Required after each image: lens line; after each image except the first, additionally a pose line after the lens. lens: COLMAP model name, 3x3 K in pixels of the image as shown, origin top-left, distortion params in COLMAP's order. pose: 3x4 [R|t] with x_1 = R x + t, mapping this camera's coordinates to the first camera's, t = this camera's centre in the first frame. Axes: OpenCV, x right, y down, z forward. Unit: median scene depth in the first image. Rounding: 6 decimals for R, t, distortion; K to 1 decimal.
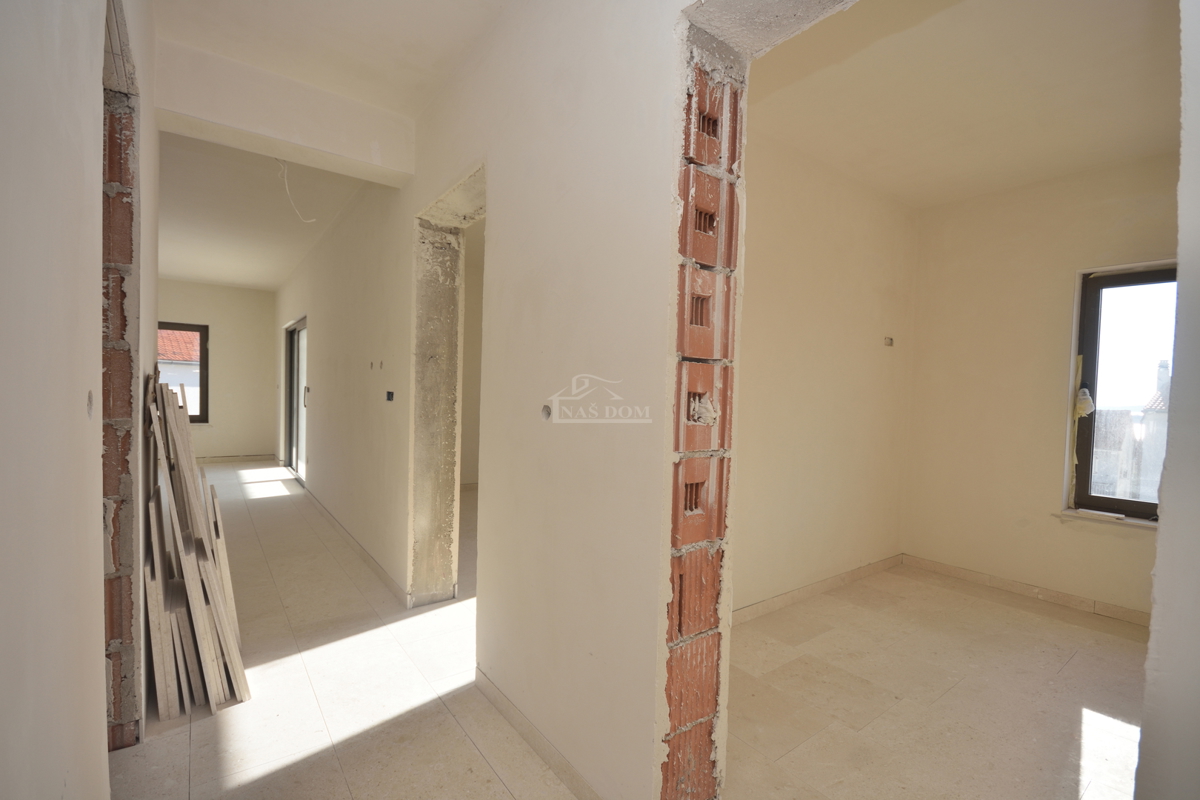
lens RADIAL K [[527.5, 0, 609.3], [0, 527.5, 405.9], [0, 0, 1]] dist [-0.003538, -0.001535]
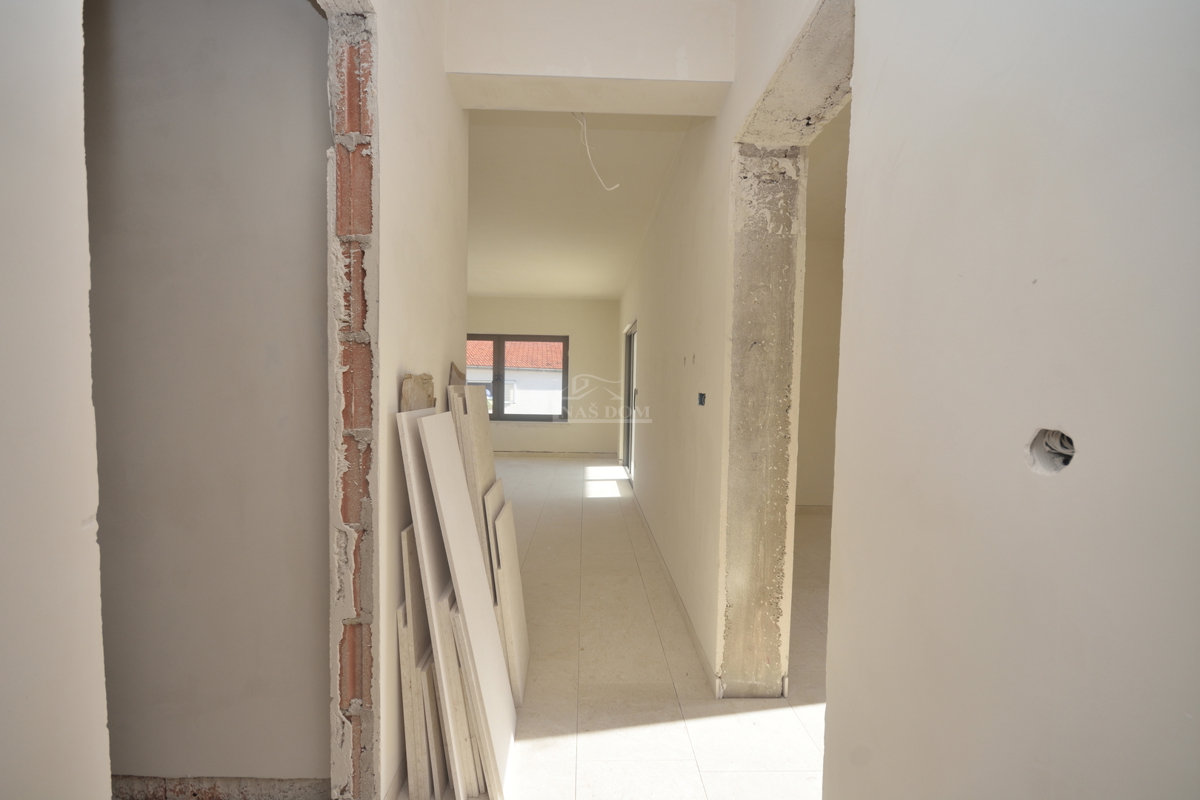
lens RADIAL K [[527.5, 0, 600.8], [0, 527.5, 411.4], [0, 0, 1]] dist [-0.003538, -0.001535]
pose [[0.807734, 0.015458, -0.589344, -0.095943], [-0.011052, 0.999878, 0.011078, -0.008887], [0.589443, -0.002434, 0.807806, 0.337244]]
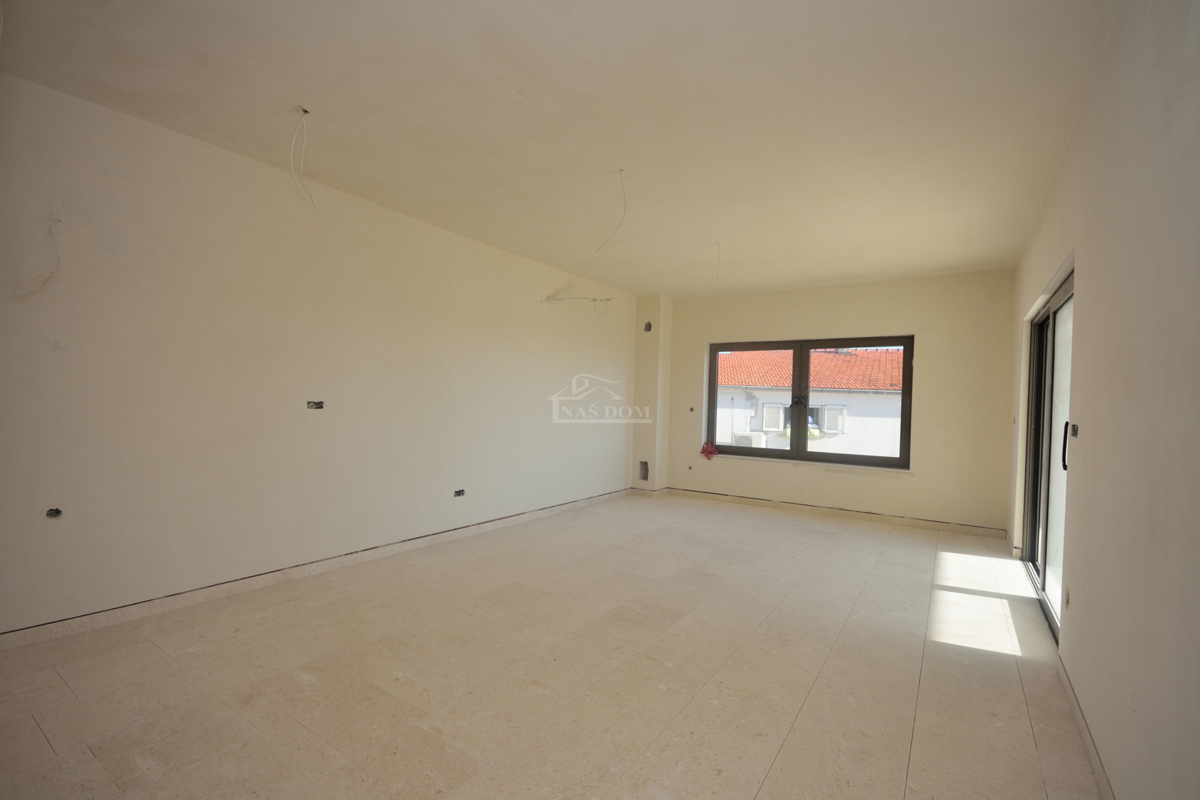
lens RADIAL K [[527.5, 0, 590.0], [0, 527.5, 417.5], [0, 0, 1]] dist [-0.003538, -0.001535]
pose [[0.303756, 0.002389, -0.952747, -0.562549], [-0.036240, 0.999302, -0.009048, -0.044447], [0.952060, 0.037276, 0.303630, 0.979243]]
